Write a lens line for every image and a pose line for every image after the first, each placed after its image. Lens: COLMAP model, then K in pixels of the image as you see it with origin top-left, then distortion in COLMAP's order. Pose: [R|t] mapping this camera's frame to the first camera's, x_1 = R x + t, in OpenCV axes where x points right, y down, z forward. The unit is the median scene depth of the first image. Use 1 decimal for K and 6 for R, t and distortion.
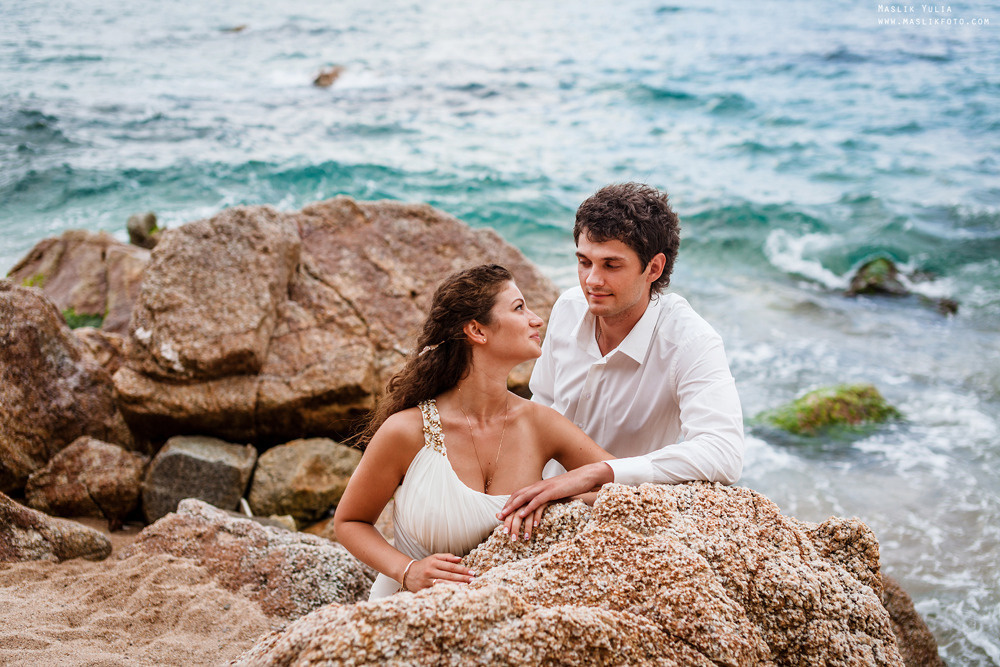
lens RADIAL K [[1334.4, 0, 500.0], [0, 1334.4, 333.5], [0, 0, 1]] dist [-0.003955, 0.075320]
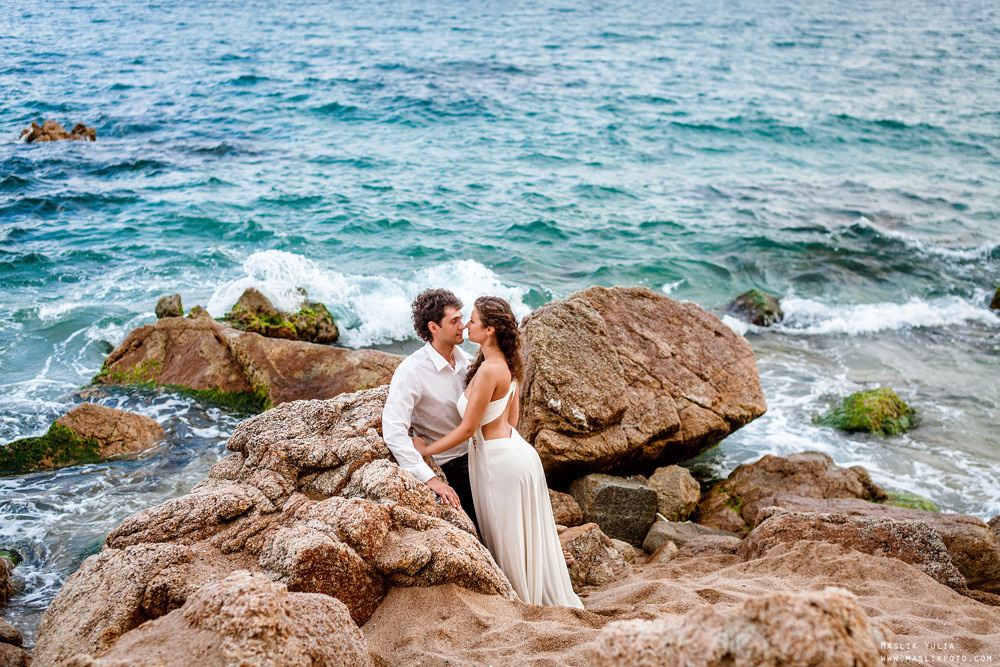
lens RADIAL K [[1334.4, 0, 500.0], [0, 1334.4, 333.5], [0, 0, 1]] dist [-0.003955, 0.075320]
pose [[0.930324, -0.079063, 0.358115, -0.833636], [0.082274, 0.996590, 0.006286, -0.086548], [-0.357390, 0.023615, 0.933656, -0.256295]]
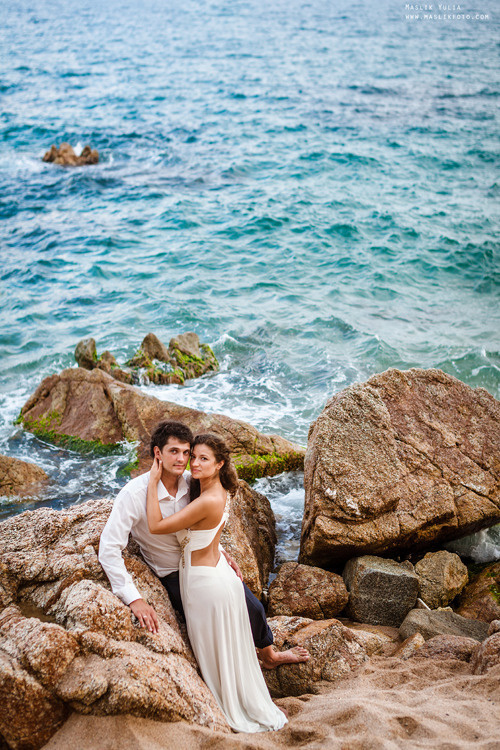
lens RADIAL K [[1000.8, 0, 250.0], [0, 1000.8, 375.0], [0, 0, 1]] dist [-0.003955, 0.075320]
pose [[0.983027, -0.051668, 0.176032, -0.574717], [0.048900, 0.998603, 0.020032, -0.166548], [-0.176821, -0.011084, 0.984181, -0.103274]]
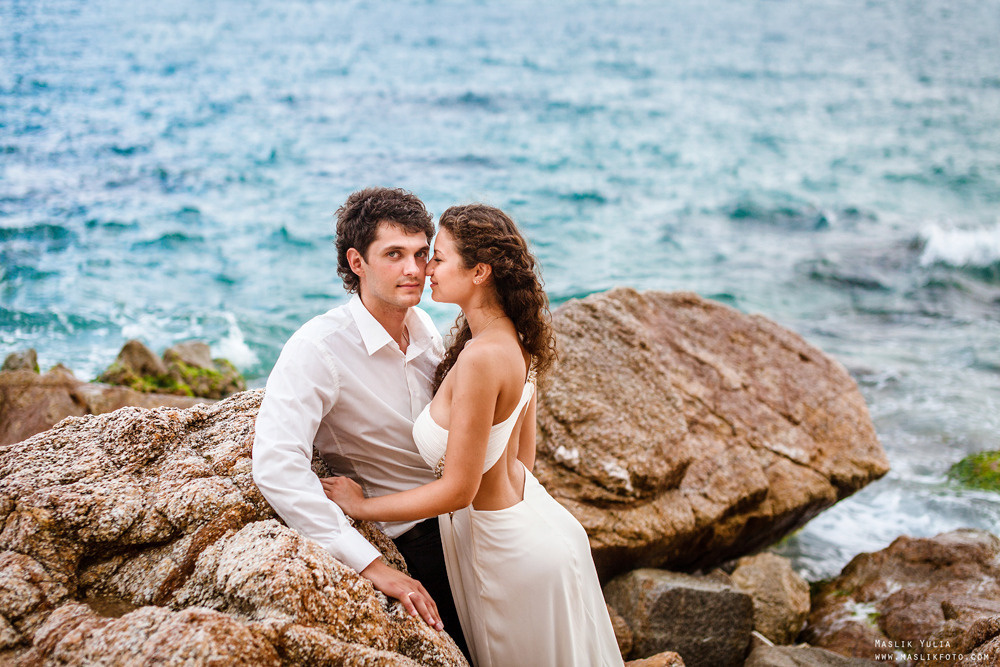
lens RADIAL K [[1366.0, 0, 480.8], [0, 1366.0, 329.7], [0, 0, 1]] dist [0.003091, 0.029293]
pose [[0.919694, -0.064117, 0.387366, -0.674396], [0.102497, 0.991573, -0.079226, -0.014704], [-0.379022, 0.112568, 0.918515, 0.247264]]
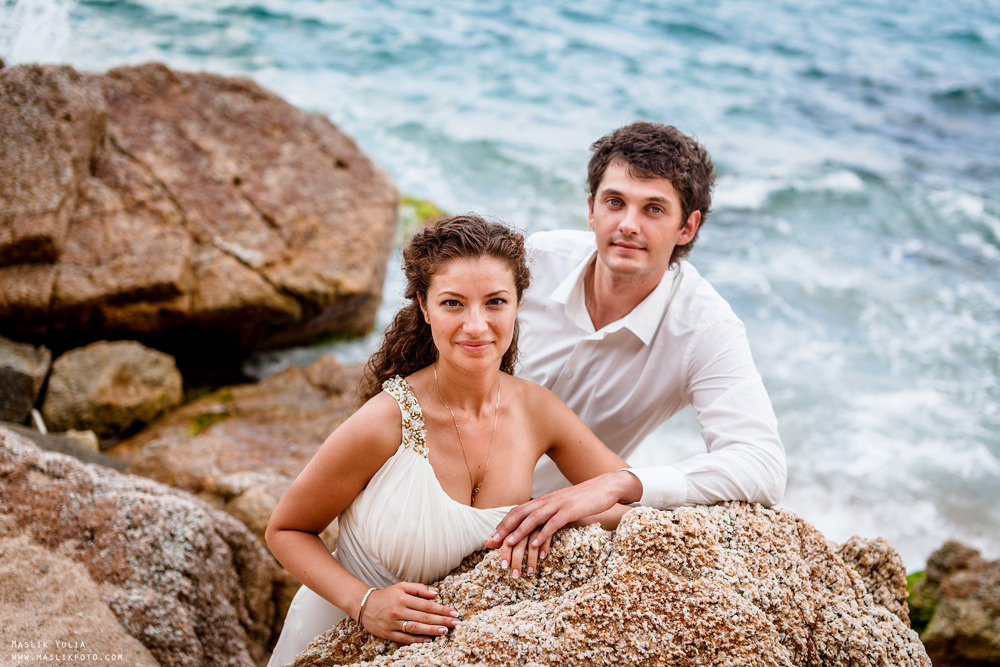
lens RADIAL K [[1334.4, 0, 500.0], [0, 1334.4, 333.5], [0, 0, 1]] dist [-0.003955, 0.075320]
pose [[0.980258, 0.055300, 0.189834, -0.065029], [-0.072917, 0.993527, 0.087103, -0.021723], [-0.183788, -0.099226, 0.977945, 0.110318]]
